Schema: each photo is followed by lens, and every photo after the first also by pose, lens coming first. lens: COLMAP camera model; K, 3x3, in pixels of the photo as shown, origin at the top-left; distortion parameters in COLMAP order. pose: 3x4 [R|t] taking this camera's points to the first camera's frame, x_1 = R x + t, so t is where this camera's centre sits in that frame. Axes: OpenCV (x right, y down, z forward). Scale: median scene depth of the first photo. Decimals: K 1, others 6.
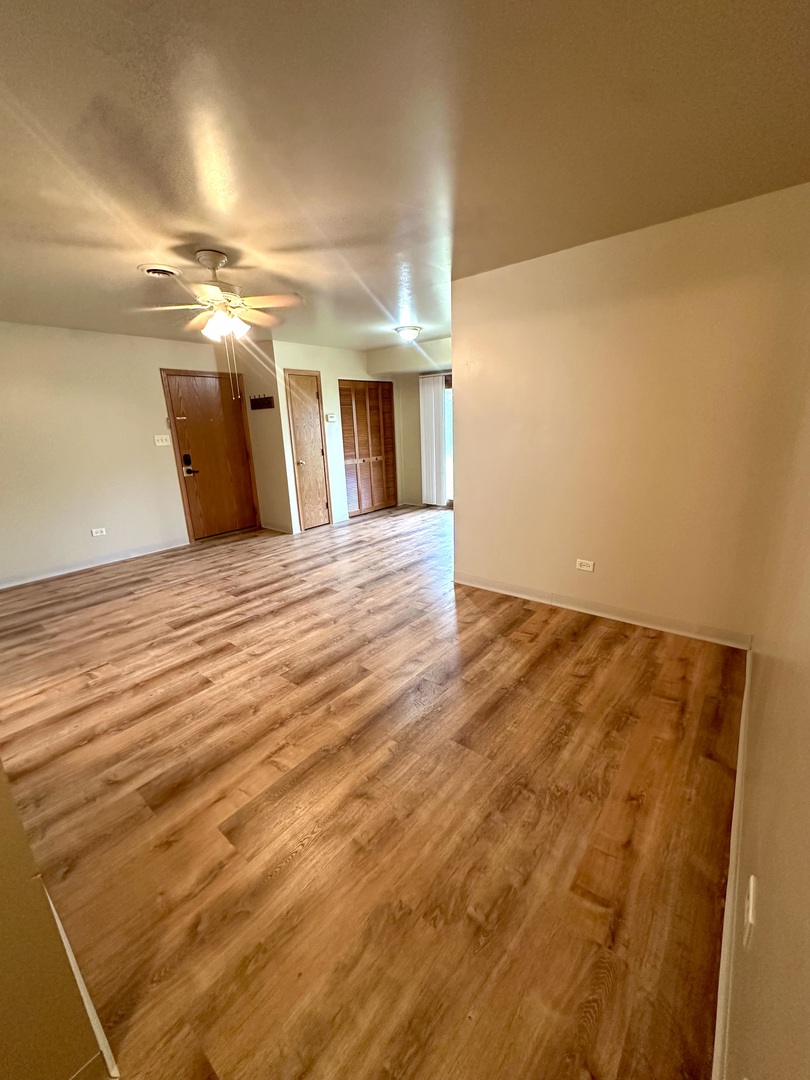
lens RADIAL K [[430.0, 0, 404.5], [0, 430.0, 538.9], [0, 0, 1]] dist [-0.003608, 0.000541]
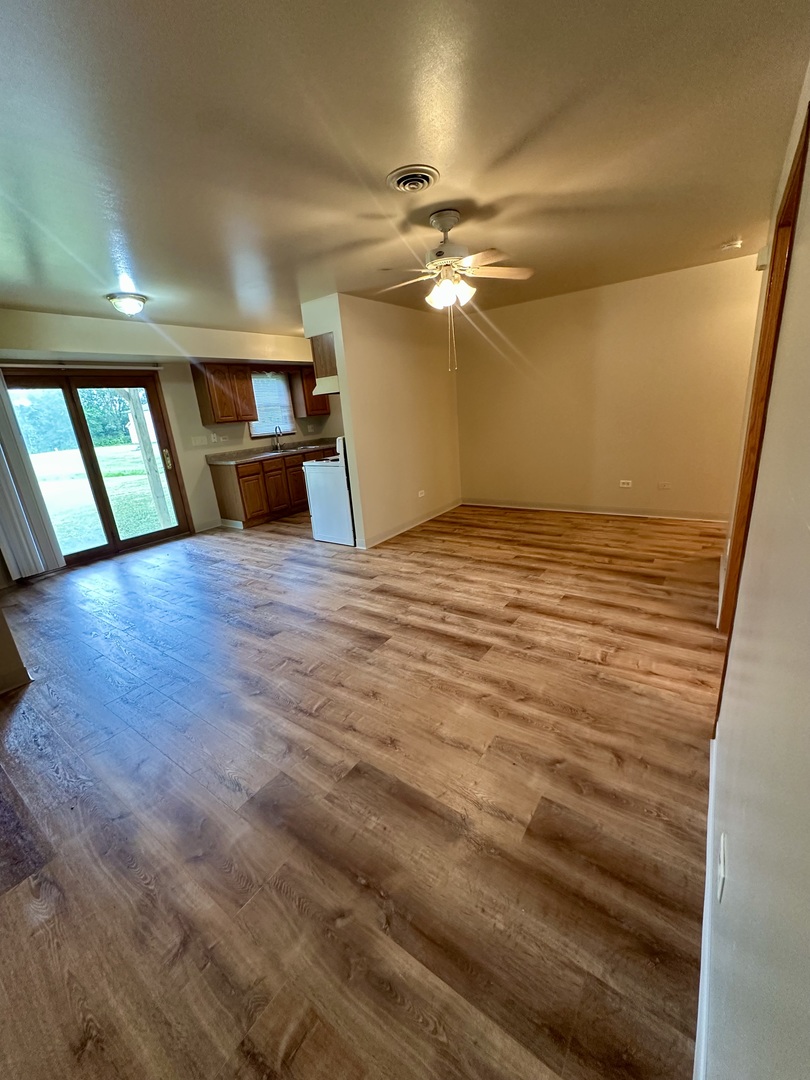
lens RADIAL K [[430.0, 0, 407.7], [0, 430.0, 540.3], [0, 0, 1]] dist [-0.003608, 0.000541]
pose [[-0.066283, -0.255438, 0.964551, -1.246556], [0.340093, 0.903009, 0.262511, -0.234035], [-0.938053, 0.345437, 0.027019, 1.050368]]
